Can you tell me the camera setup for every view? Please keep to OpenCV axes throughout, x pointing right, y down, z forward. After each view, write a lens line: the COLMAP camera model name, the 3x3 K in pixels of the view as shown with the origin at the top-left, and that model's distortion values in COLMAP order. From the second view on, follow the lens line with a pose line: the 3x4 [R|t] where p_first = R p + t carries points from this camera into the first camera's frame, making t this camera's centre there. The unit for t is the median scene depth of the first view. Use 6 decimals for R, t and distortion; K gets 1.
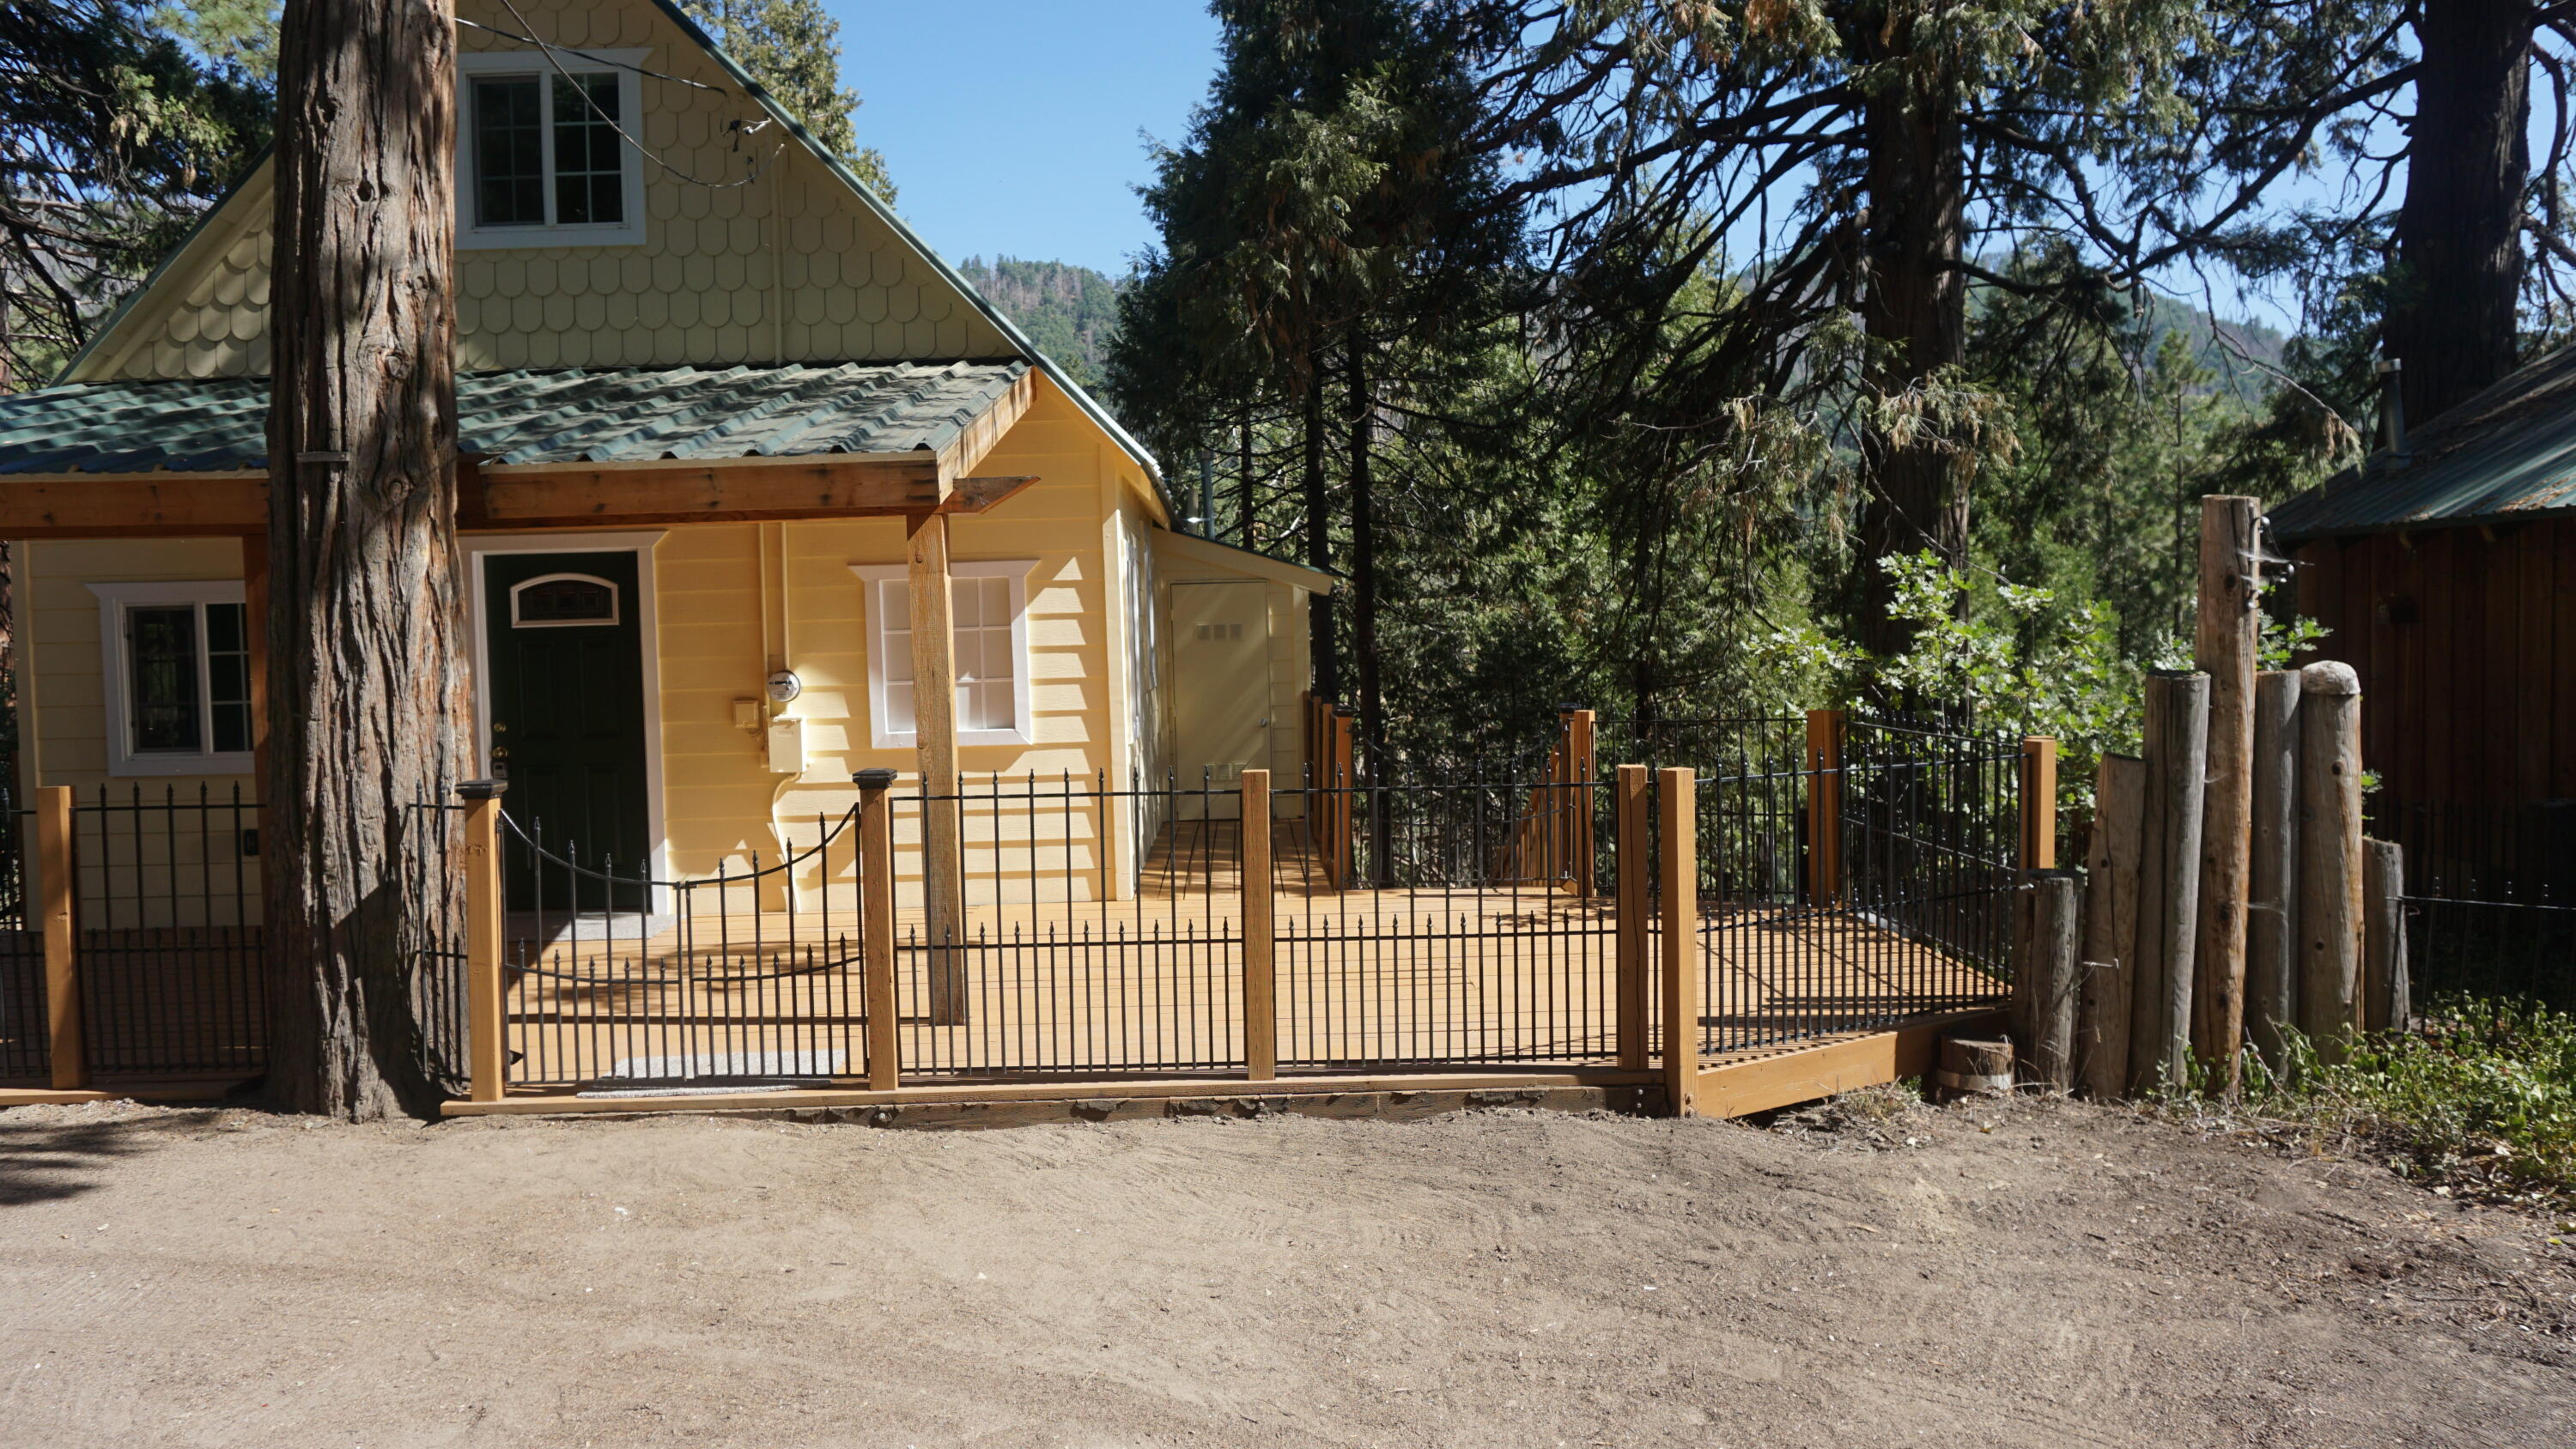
lens RADIAL K [[1736.1, 0, 1286.3], [0, 1736.1, 738.6], [0, 0, 1]] dist [-0.060001, 0.033251]
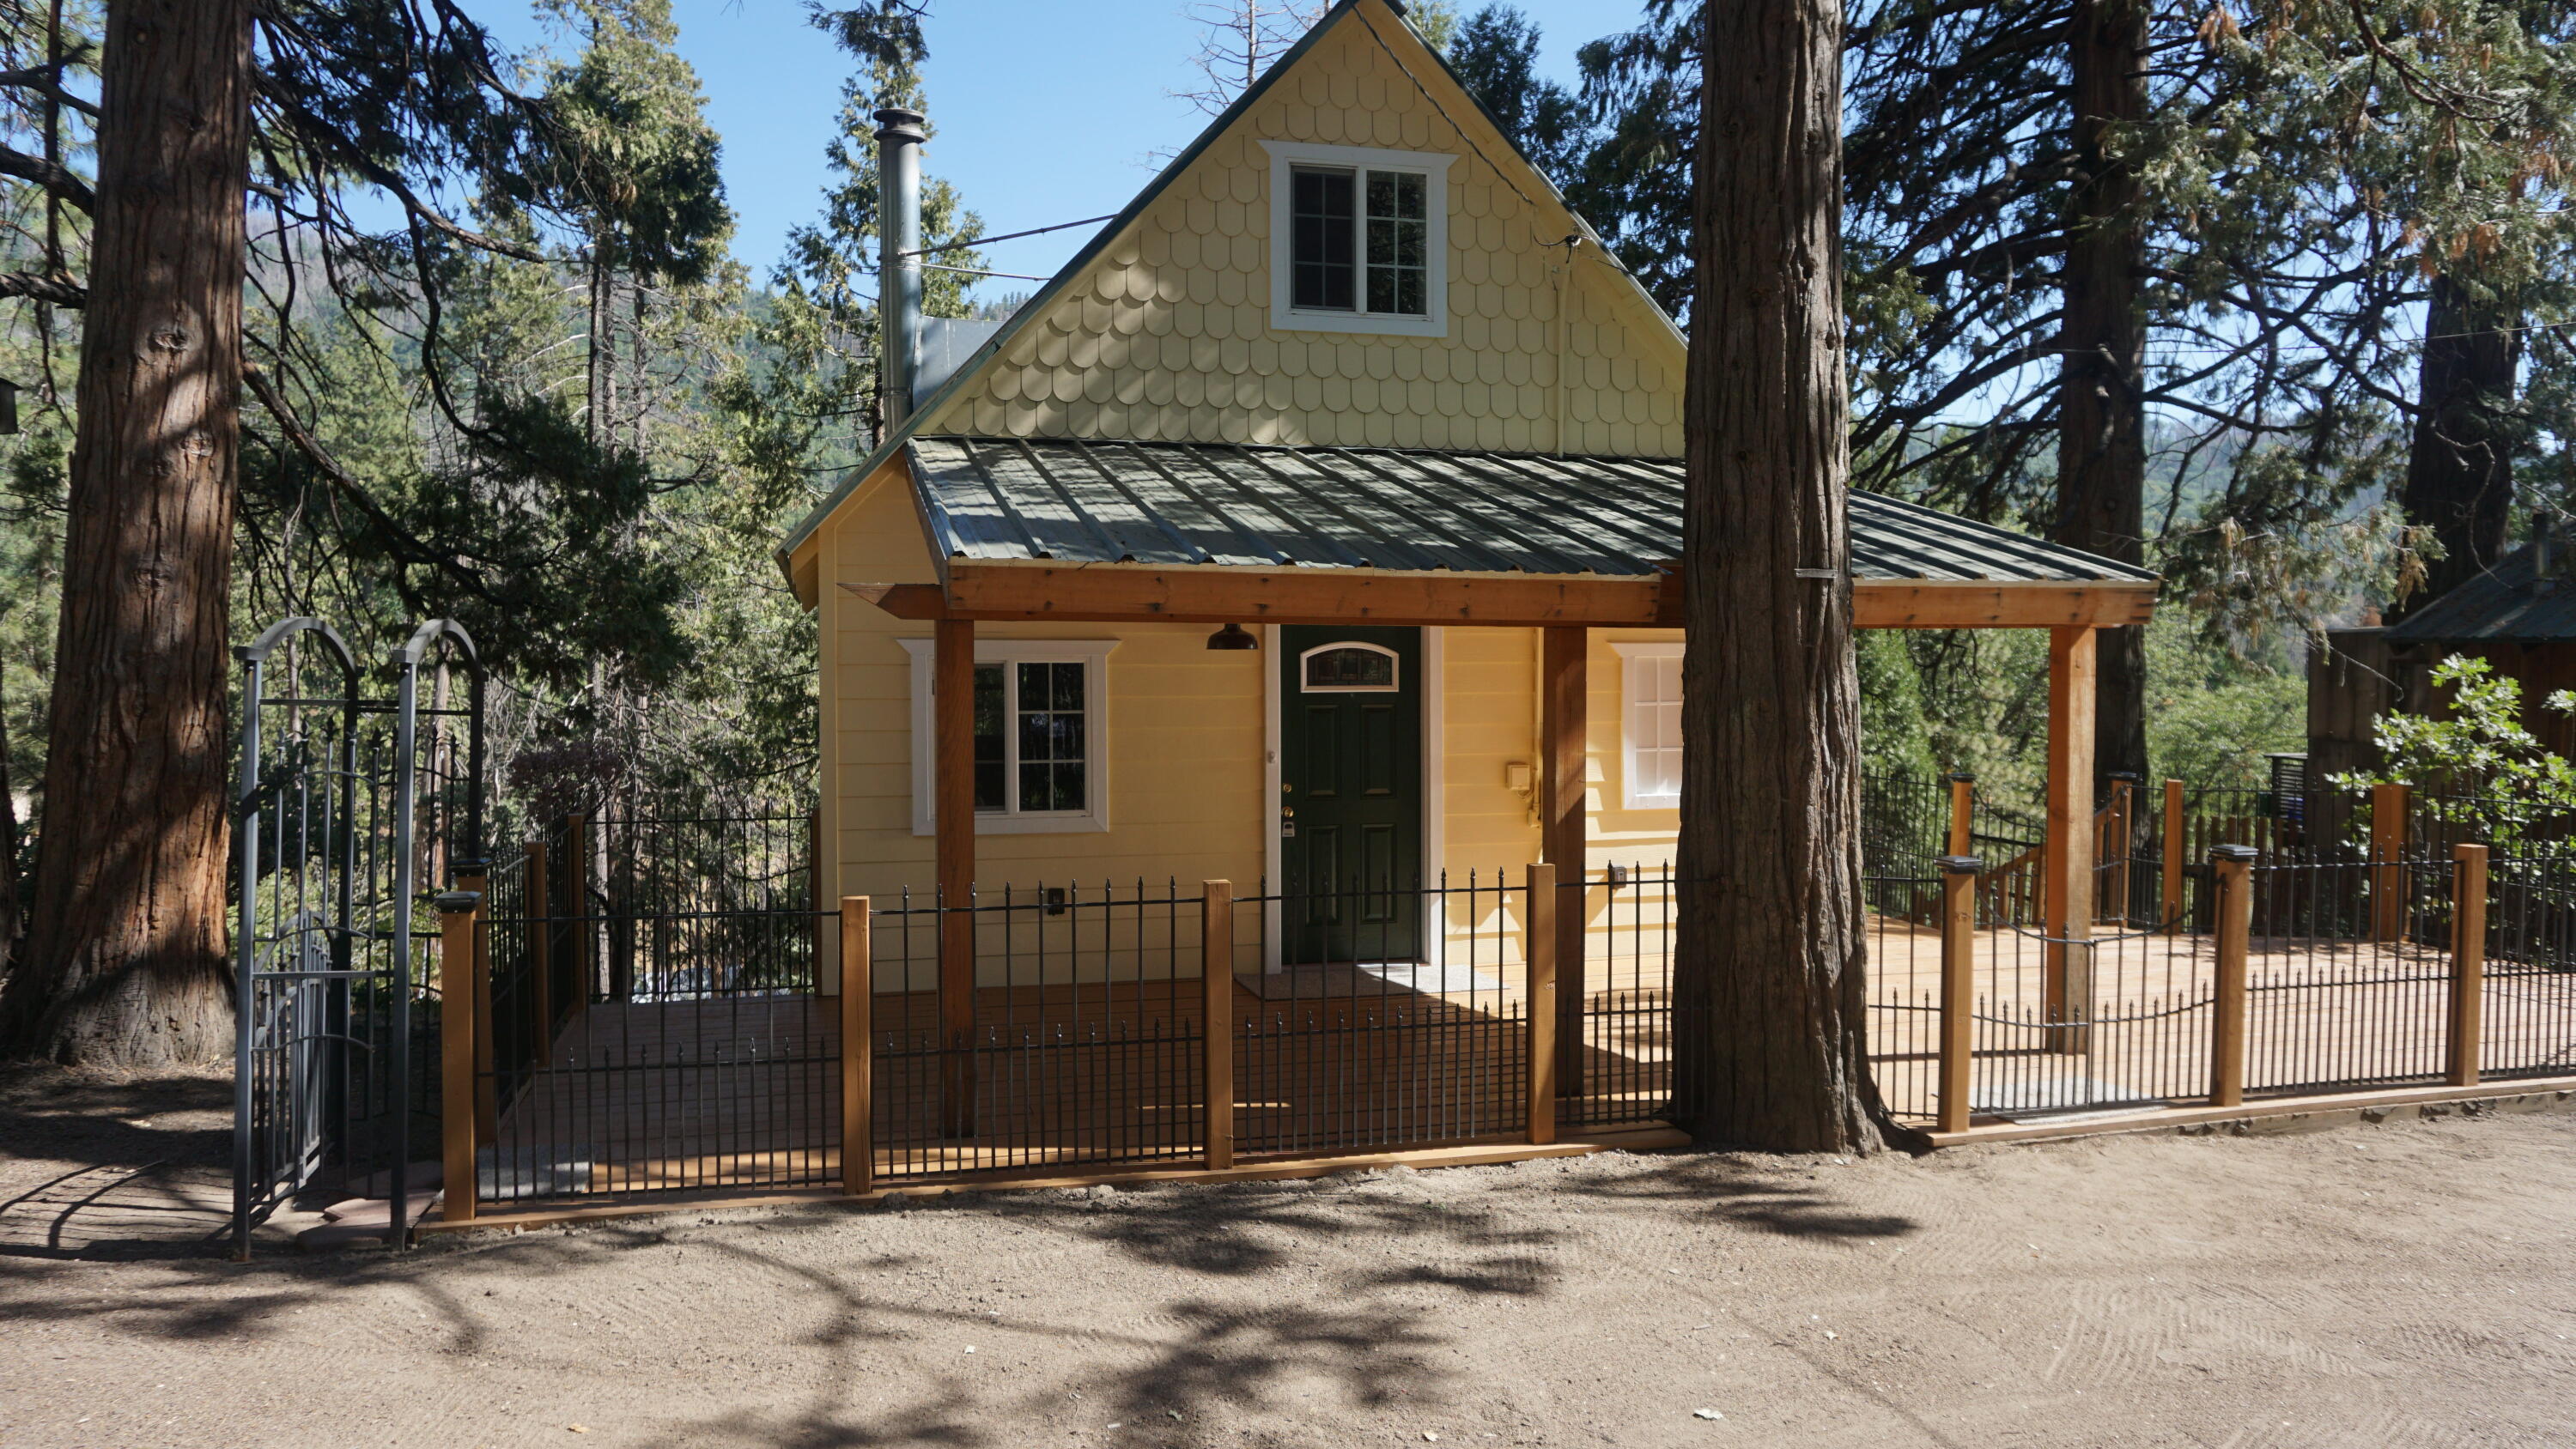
lens RADIAL K [[1736.1, 0, 1294.4], [0, 1736.1, 736.7], [0, 0, 1]] dist [-0.060001, 0.033251]
pose [[0.973165, 0.014884, 0.229628, -0.975652], [-0.010989, 0.999773, -0.018235, -0.026216], [-0.229848, 0.015223, 0.973108, -0.031600]]
